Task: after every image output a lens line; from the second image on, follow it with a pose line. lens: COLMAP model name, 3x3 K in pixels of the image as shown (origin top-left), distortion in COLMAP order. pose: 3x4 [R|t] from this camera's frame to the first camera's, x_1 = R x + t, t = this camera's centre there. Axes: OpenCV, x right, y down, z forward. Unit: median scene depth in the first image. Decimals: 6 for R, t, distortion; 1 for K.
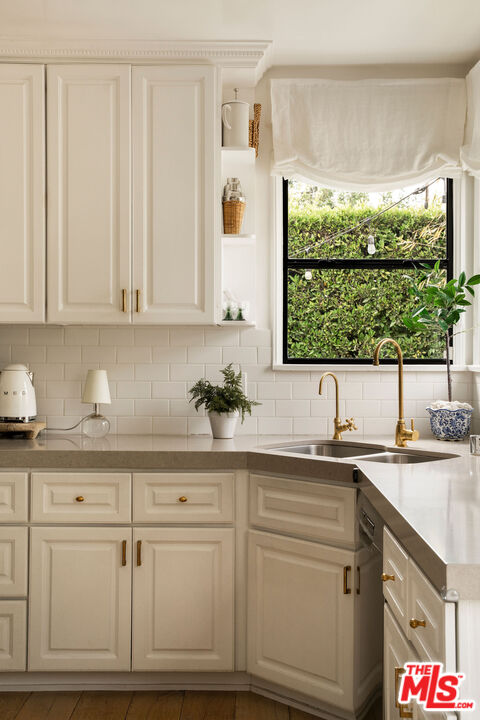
lens RADIAL K [[889.1, 0, 240.0], [0, 889.1, 360.0], [0, 0, 1]] dist [-0.002550, 0.005187]
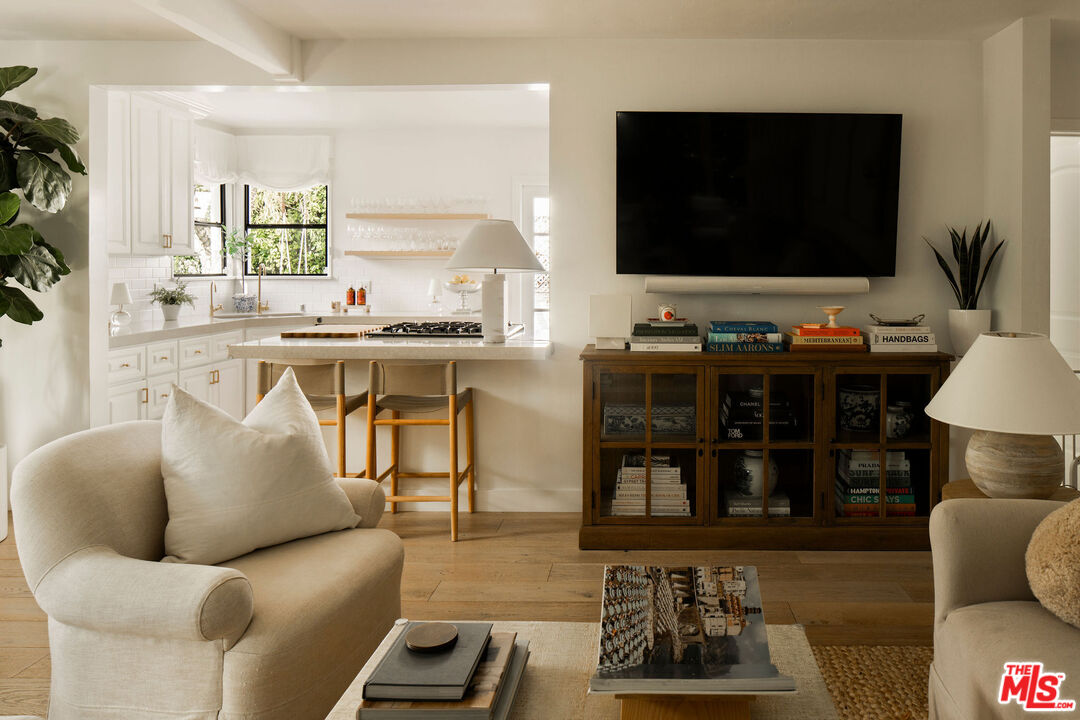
lens RADIAL K [[748.4, 0, 539.3], [0, 748.4, 328.2], [0, 0, 1]] dist [-0.000690, -0.001326]
pose [[0.146892, -0.084118, 0.985569, -1.407874], [0.008339, 0.996447, 0.083803, -0.014303], [-0.989117, -0.004091, 0.147071, 0.061360]]
